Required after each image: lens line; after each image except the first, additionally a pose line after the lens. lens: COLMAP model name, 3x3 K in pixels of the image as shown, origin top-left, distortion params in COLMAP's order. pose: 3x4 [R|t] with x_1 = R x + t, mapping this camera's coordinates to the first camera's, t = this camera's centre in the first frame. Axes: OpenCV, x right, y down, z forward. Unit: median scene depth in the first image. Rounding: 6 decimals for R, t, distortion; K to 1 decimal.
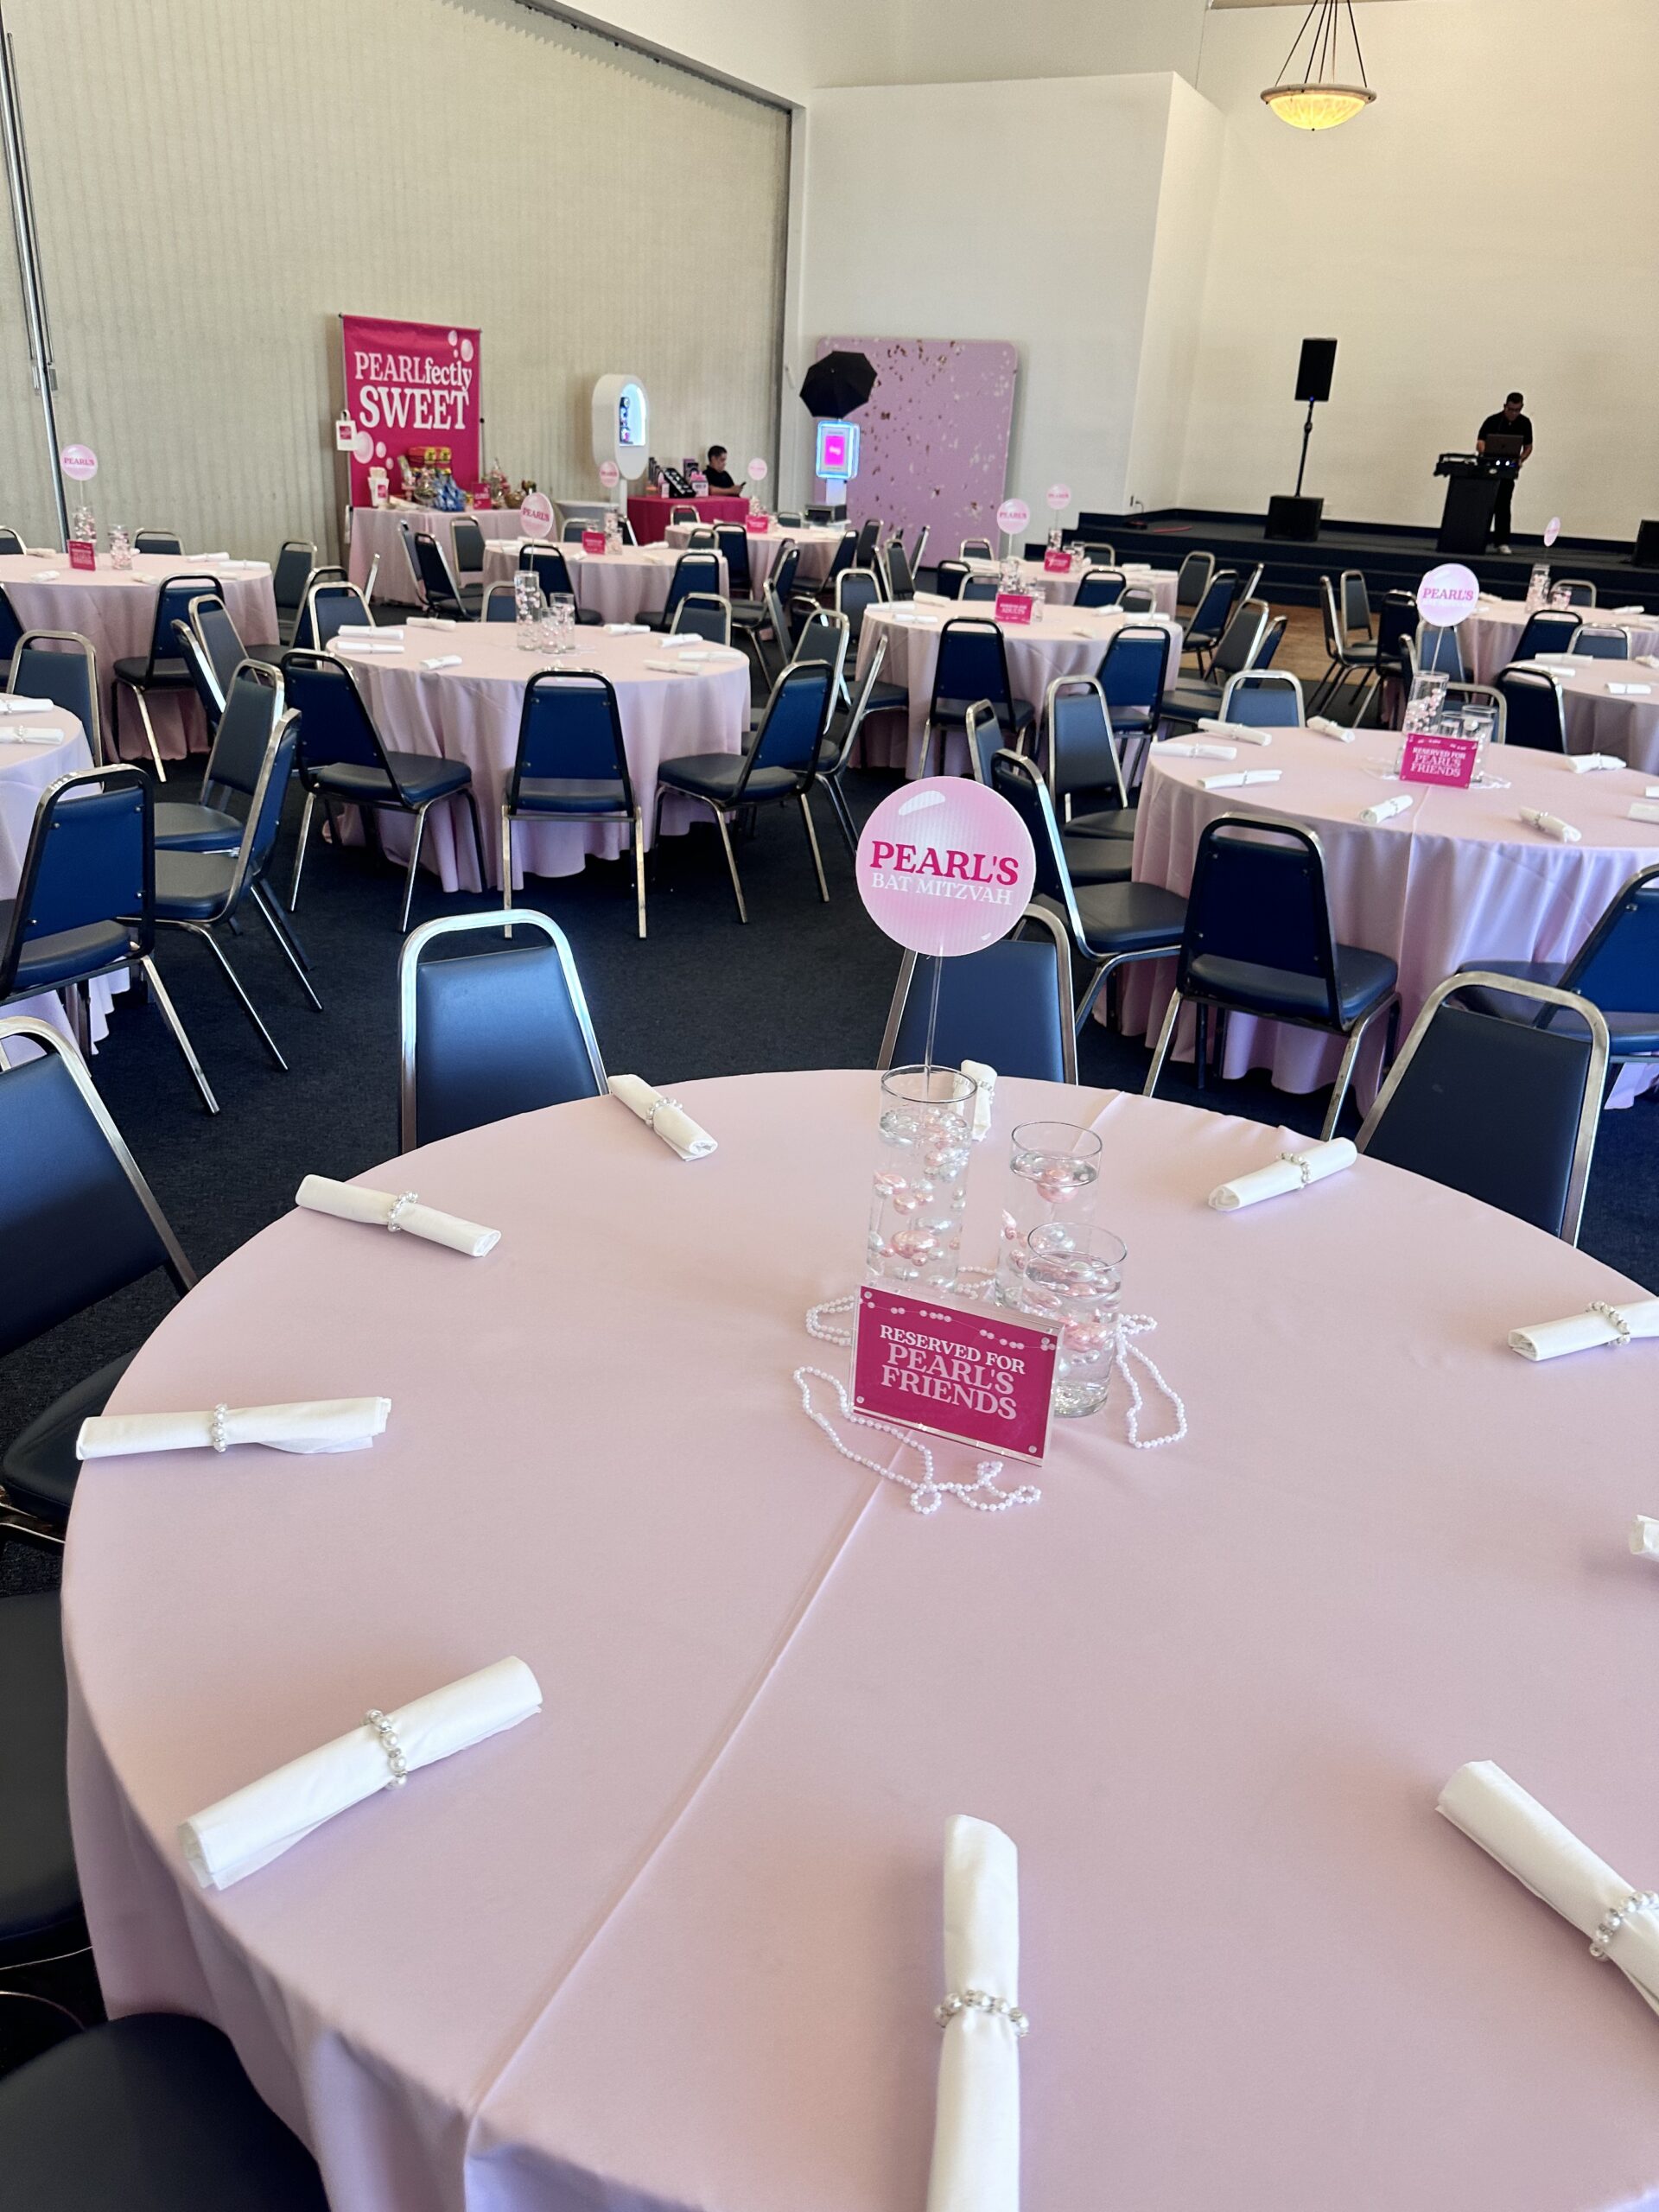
lens RADIAL K [[1656.1, 0, 829.5], [0, 1656.1, 1106.0], [0, 0, 1]] dist [0.057923, -0.080547]
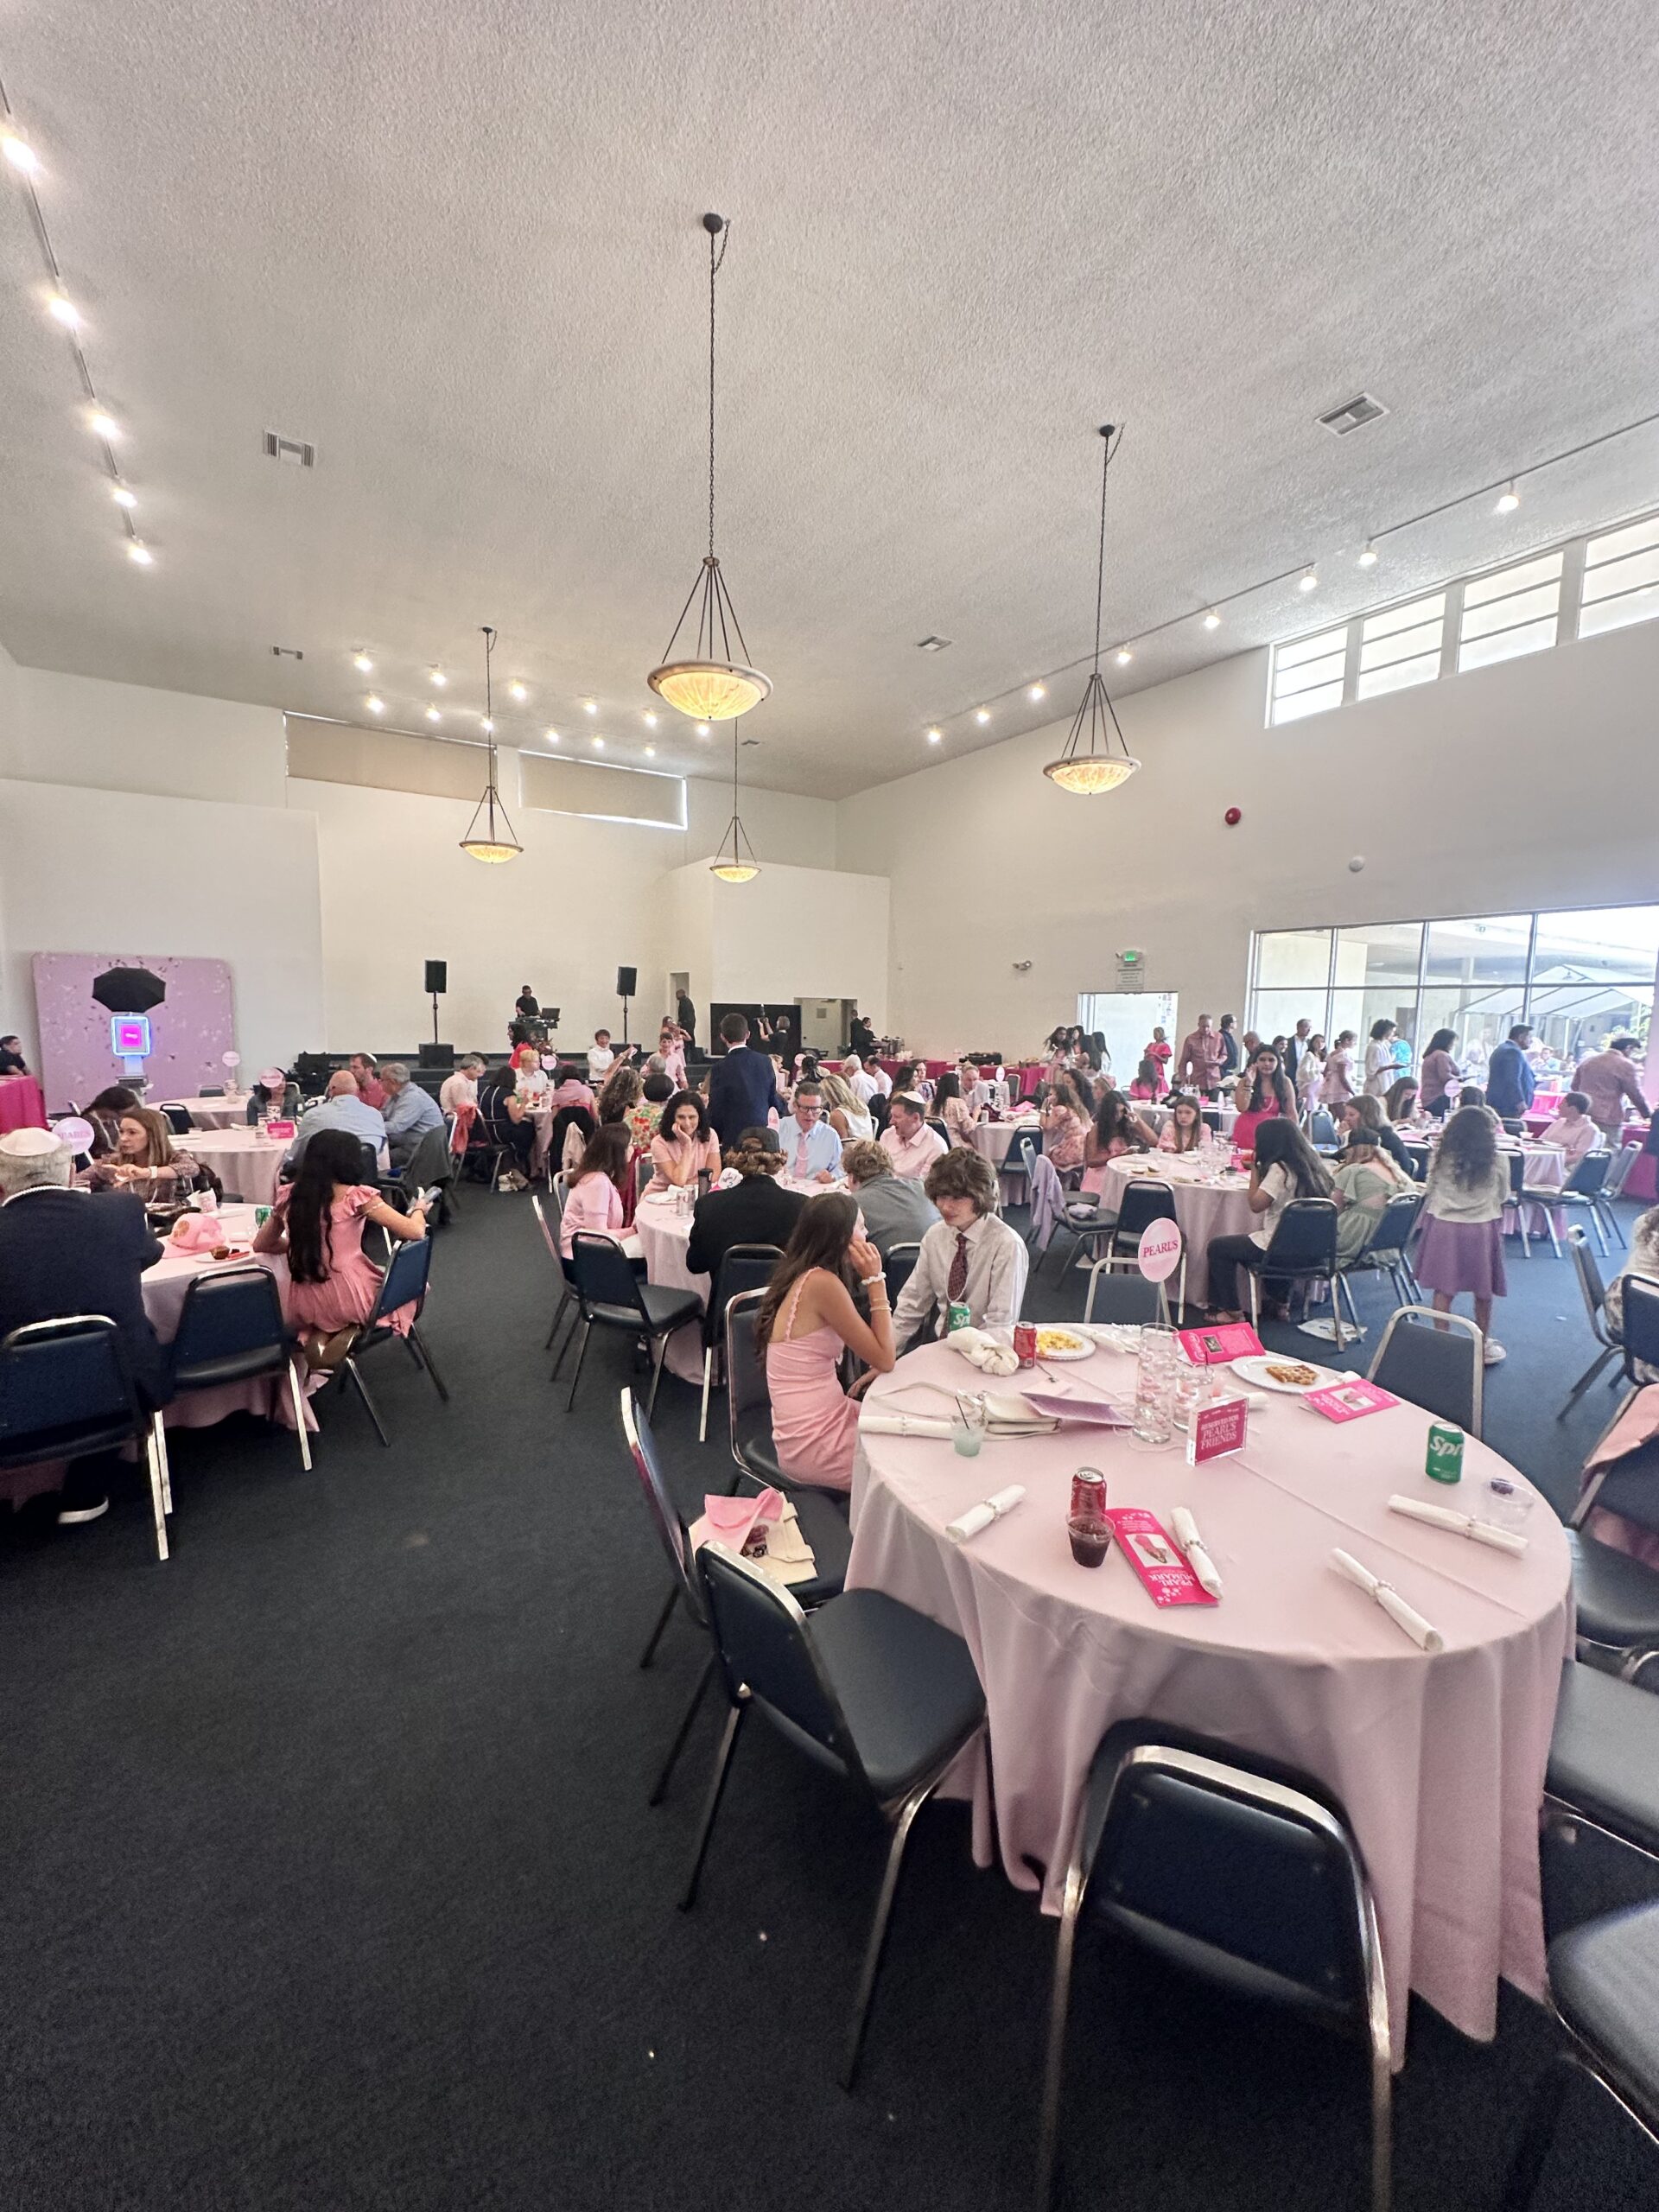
lens RADIAL K [[891.9, 0, 829.5], [0, 891.9, 1106.0], [0, 0, 1]] dist [0.000061, -0.000050]
pose [[0.543509, -0.126664, 0.829792, -0.450719], [0.329730, 0.941304, -0.072286, -0.156136], [-0.771930, 0.312896, 0.553372, 0.288256]]
